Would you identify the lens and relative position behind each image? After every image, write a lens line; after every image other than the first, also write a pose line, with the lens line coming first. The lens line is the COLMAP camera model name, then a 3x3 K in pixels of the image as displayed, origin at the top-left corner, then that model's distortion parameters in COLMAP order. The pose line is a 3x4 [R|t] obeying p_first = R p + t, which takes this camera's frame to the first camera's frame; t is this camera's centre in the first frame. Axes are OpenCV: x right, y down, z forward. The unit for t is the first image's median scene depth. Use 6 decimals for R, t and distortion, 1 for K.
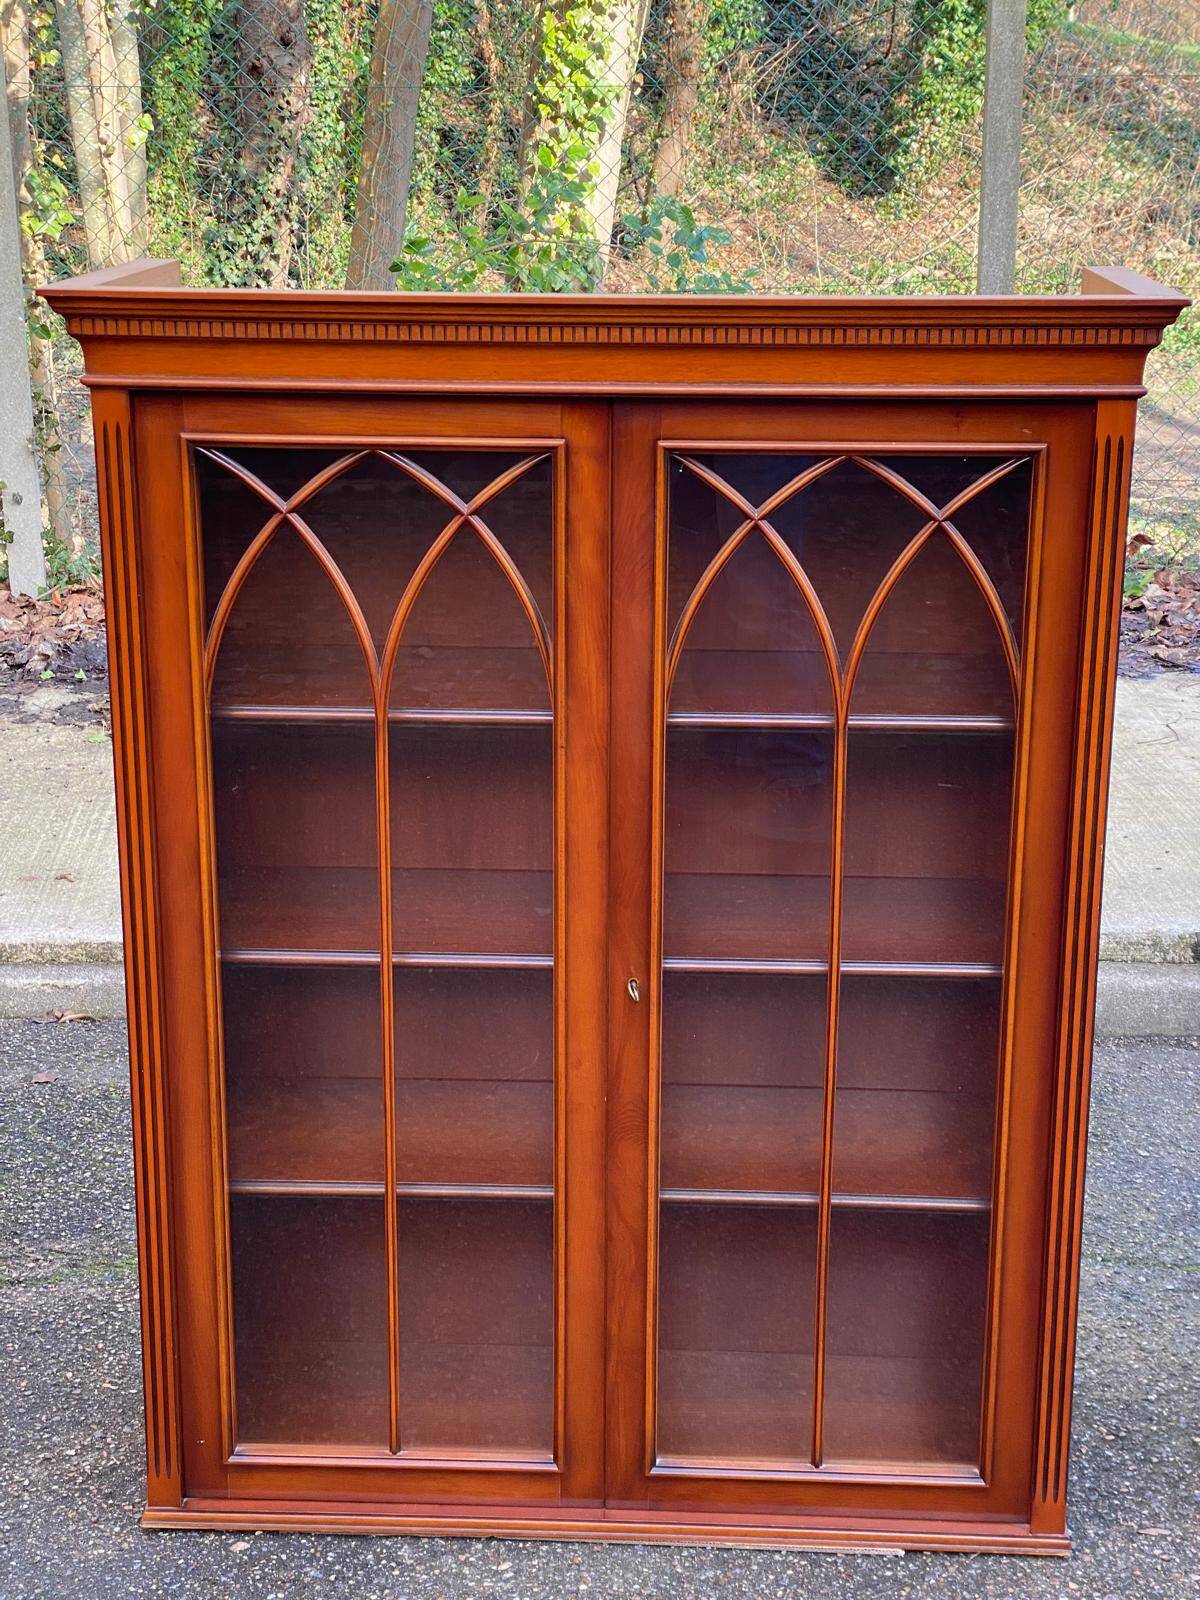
lens RADIAL K [[2370.4, 0, 622.1], [0, 2370.4, 779.5], [0, 0, 1]] dist [0.125729, 0.000000]
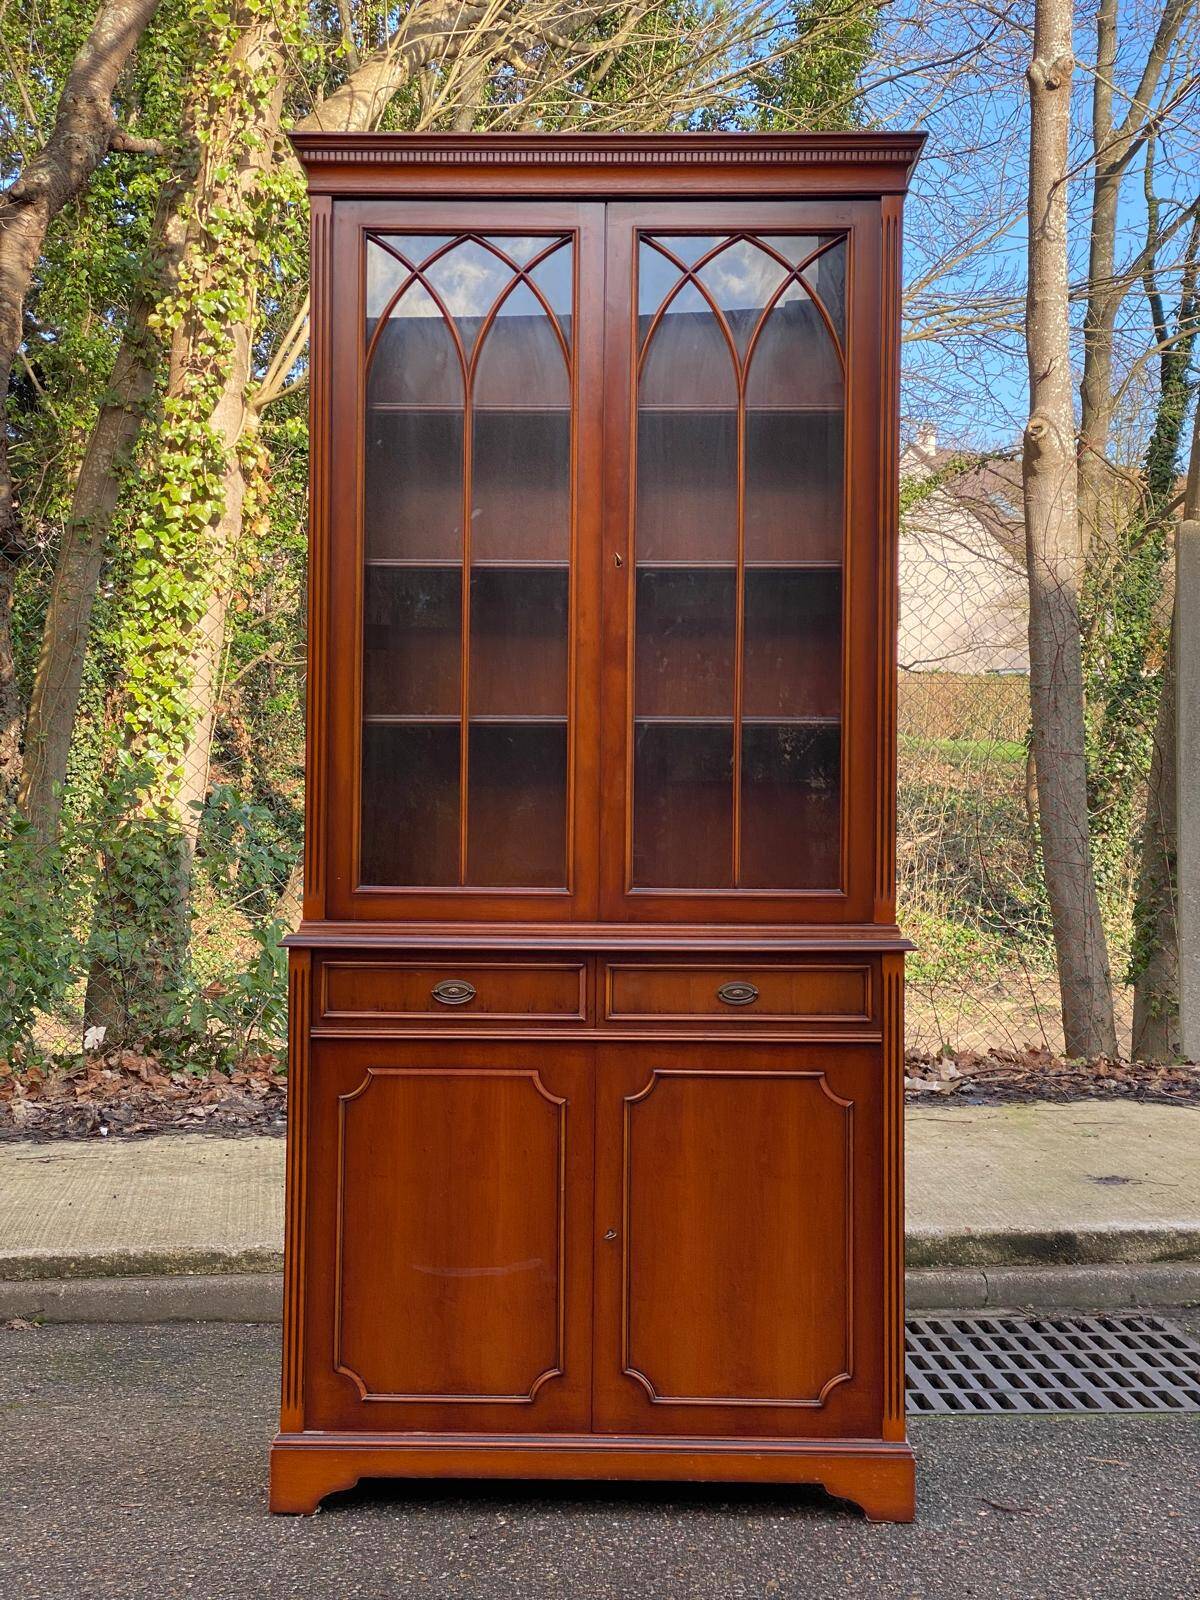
lens RADIAL K [[2367.8, 0, 588.4], [0, 2367.8, 792.4], [0, 0, 1]] dist [0.154576, 0.000000]
pose [[0.998723, -0.006966, 0.050047, 0.271617], [0.020579, 0.960657, -0.276976, 0.193925], [-0.046148, 0.277652, 0.959573, -0.357267]]
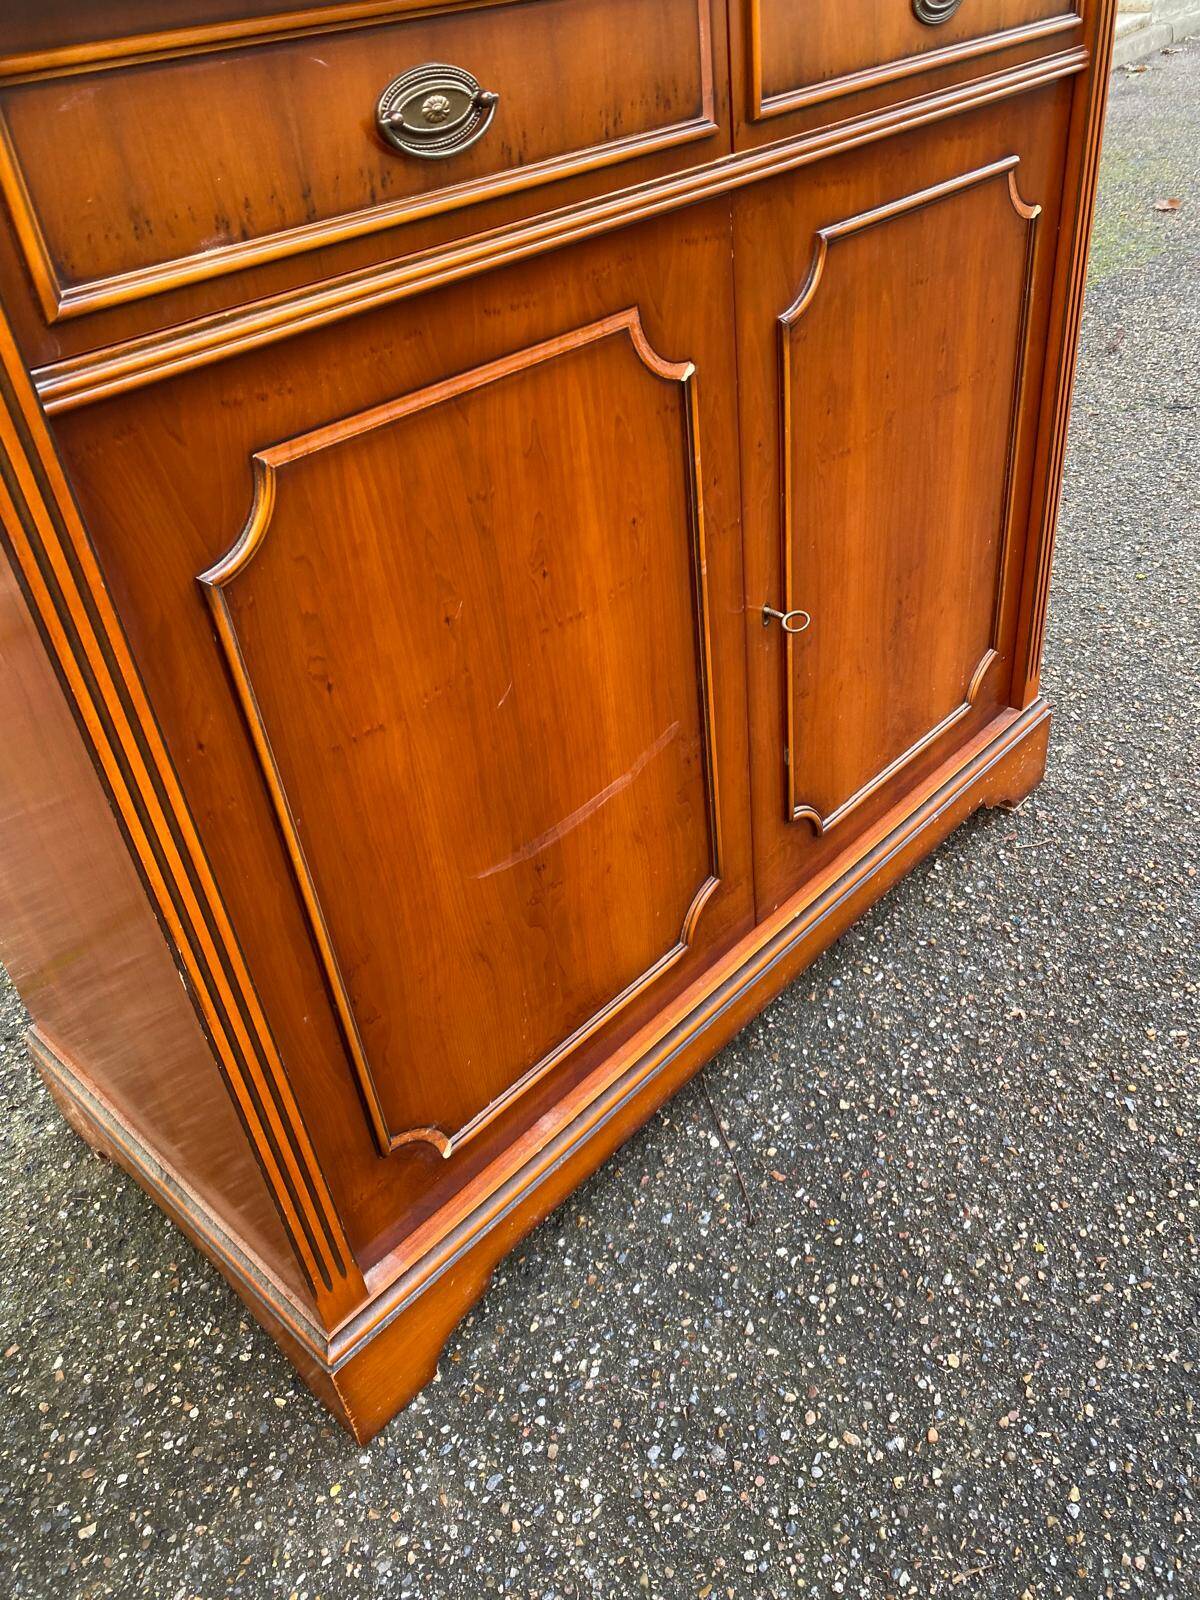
lens RADIAL K [[1221.9, 0, 605.4], [0, 1221.9, 777.7], [0, 0, 1]] dist [0.012851, -0.017374]
pose [[0.624118, -0.511701, 0.590456, 0.153449], [0.301591, 0.854912, 0.422099, 0.022307], [-0.720777, -0.085364, 0.687891, 0.440167]]
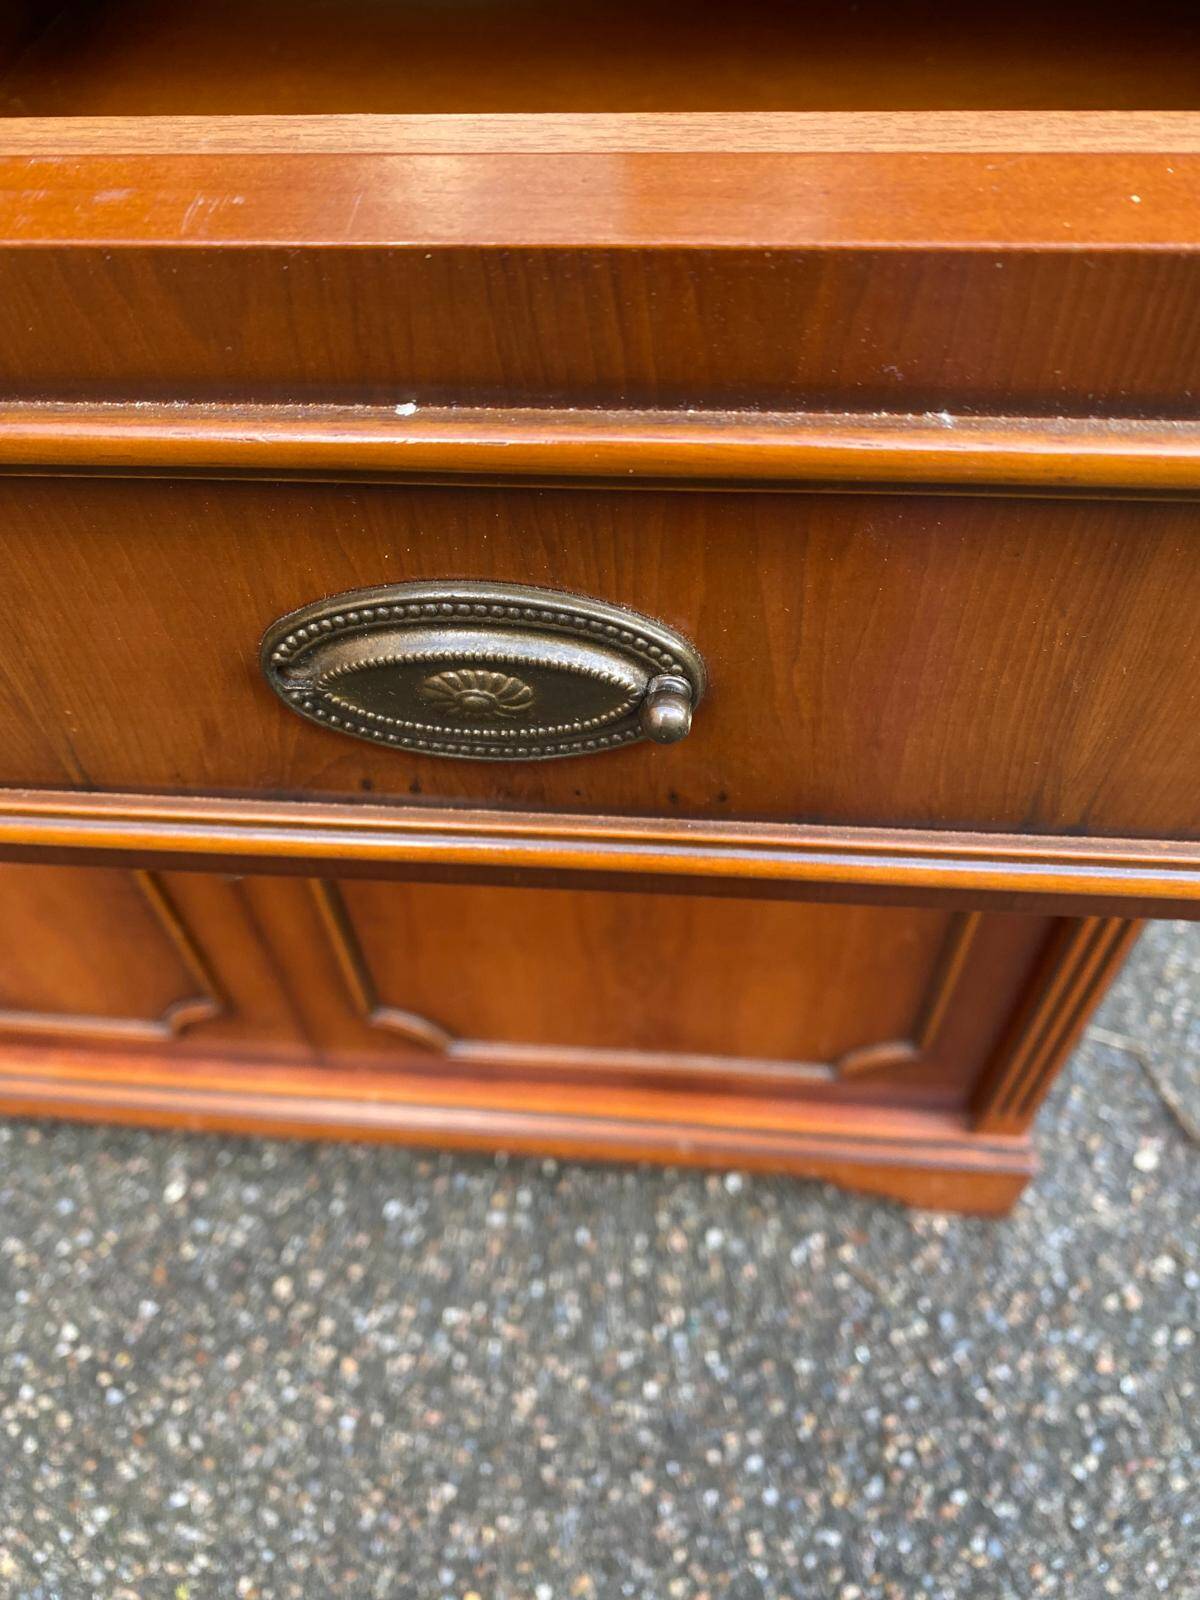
lens RADIAL K [[1221.9, 0, 601.2], [0, 1221.9, 804.8], [0, 0, 1]] dist [0.012851, -0.017374]
pose [[0.998513, -0.023583, -0.049159, 0.378322], [0.048803, 0.788592, 0.612977, 0.007944], [0.024310, -0.614464, 0.788570, 0.459050]]
